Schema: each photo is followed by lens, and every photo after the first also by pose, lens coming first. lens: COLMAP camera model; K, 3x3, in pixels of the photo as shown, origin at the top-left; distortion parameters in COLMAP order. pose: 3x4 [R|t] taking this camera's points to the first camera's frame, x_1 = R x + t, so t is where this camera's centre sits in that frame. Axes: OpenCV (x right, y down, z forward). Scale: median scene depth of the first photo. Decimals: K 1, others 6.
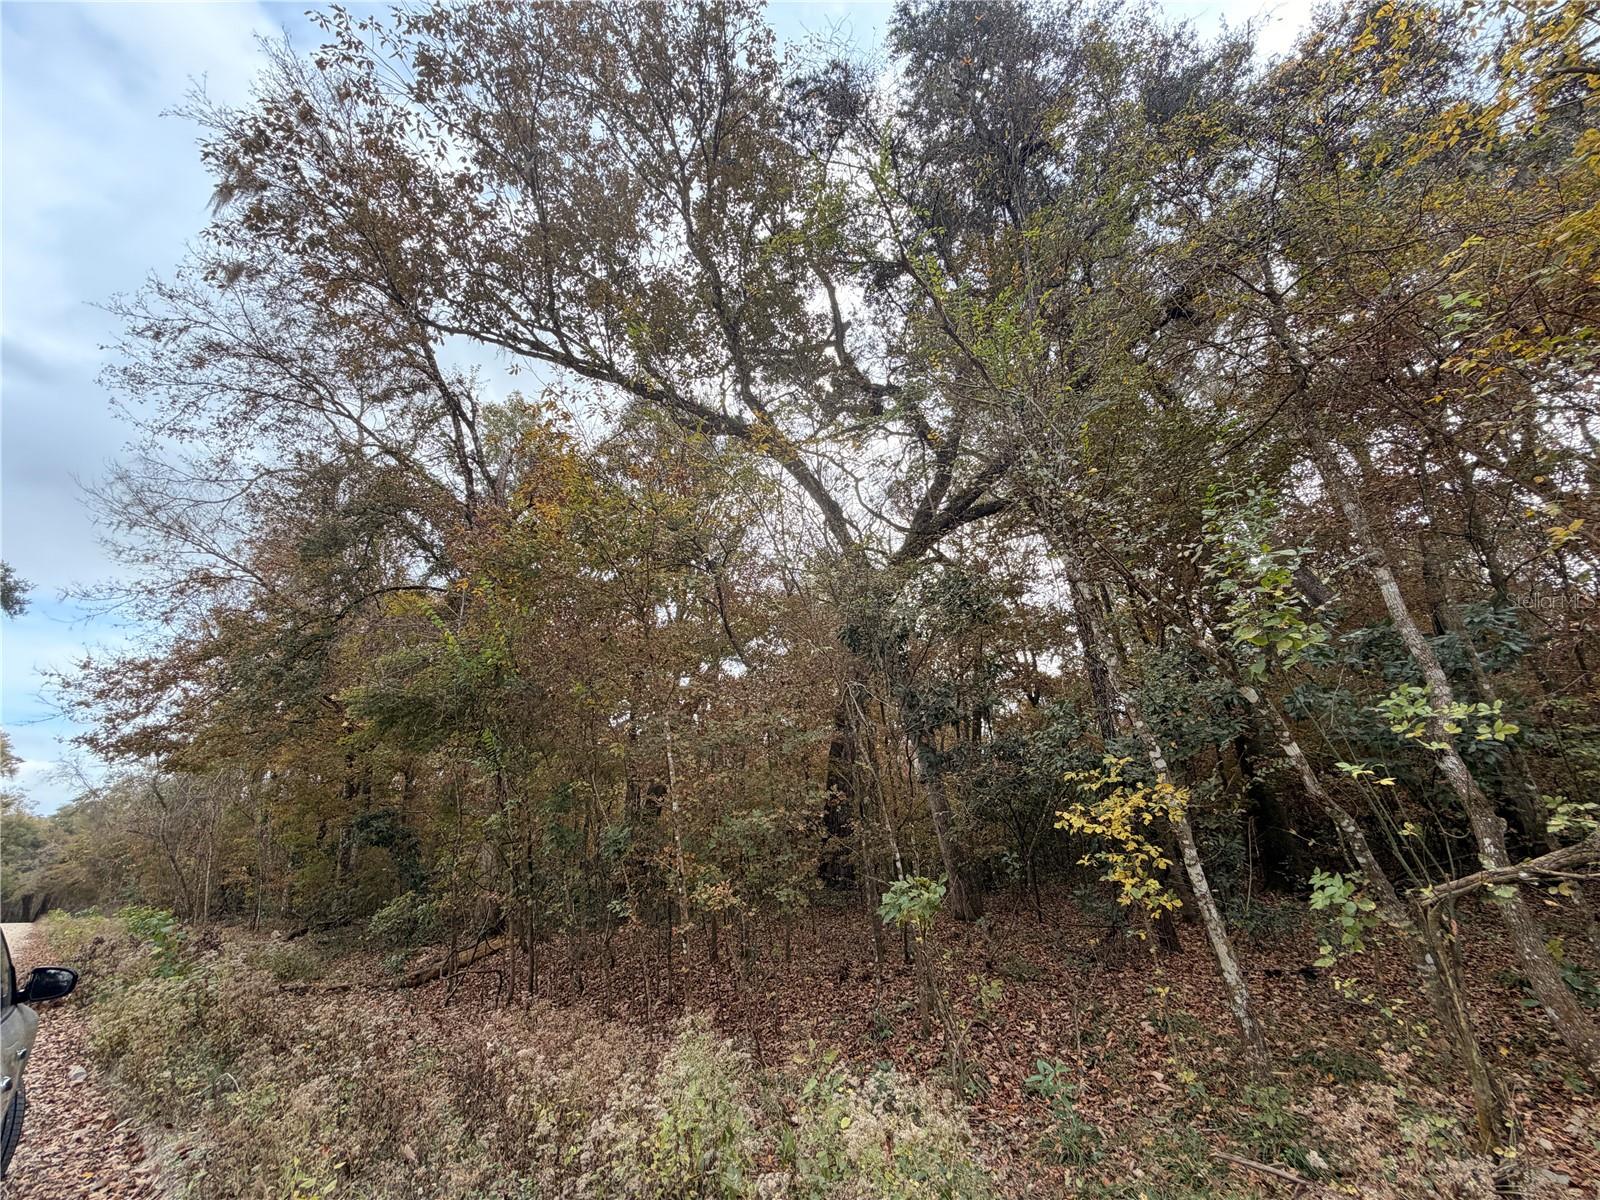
lens RADIAL K [[639.9, 0, 798.0], [0, 639.9, 605.6], [0, 0, 1]] dist [0.000512, -0.000004]
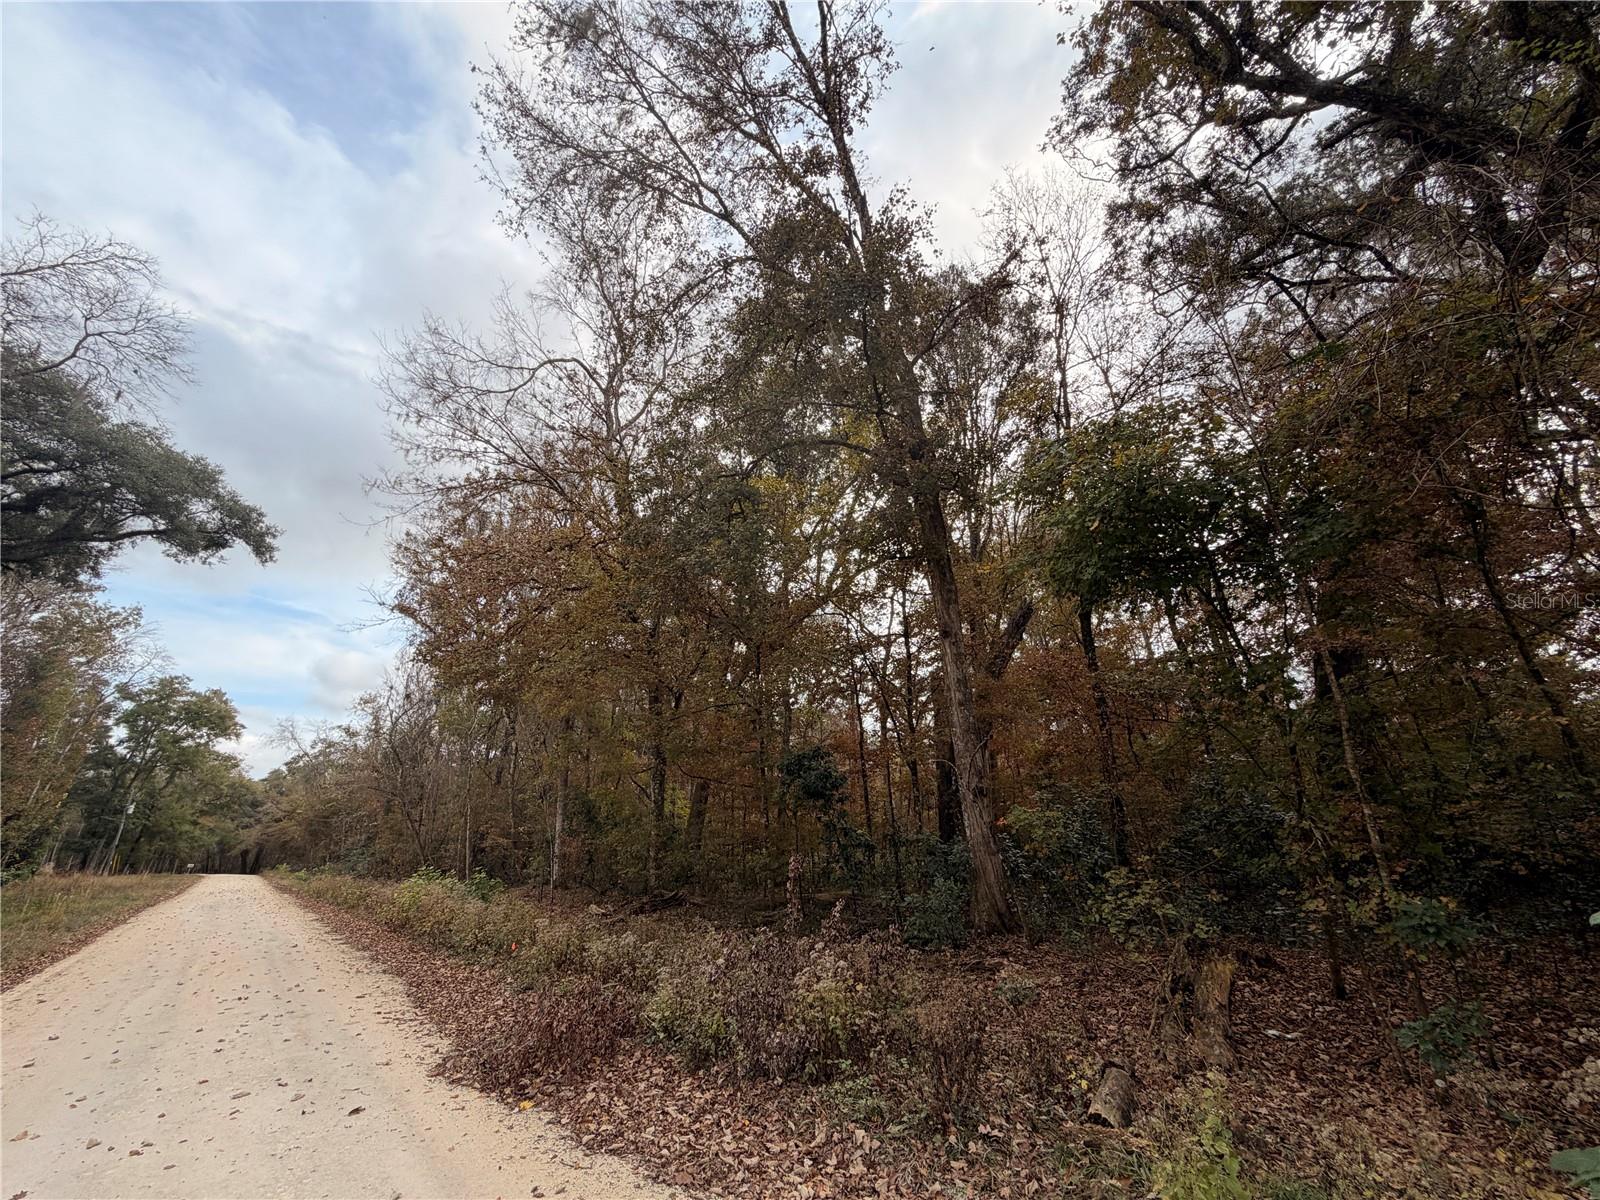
lens RADIAL K [[639.9, 0, 795.7], [0, 639.9, 605.8], [0, 0, 1]] dist [0.000512, -0.000004]
pose [[0.988806, -0.007579, -0.149015, -0.731633], [0.009412, 0.999888, 0.011597, 0.201812], [0.148911, -0.012869, 0.988767, 0.406248]]
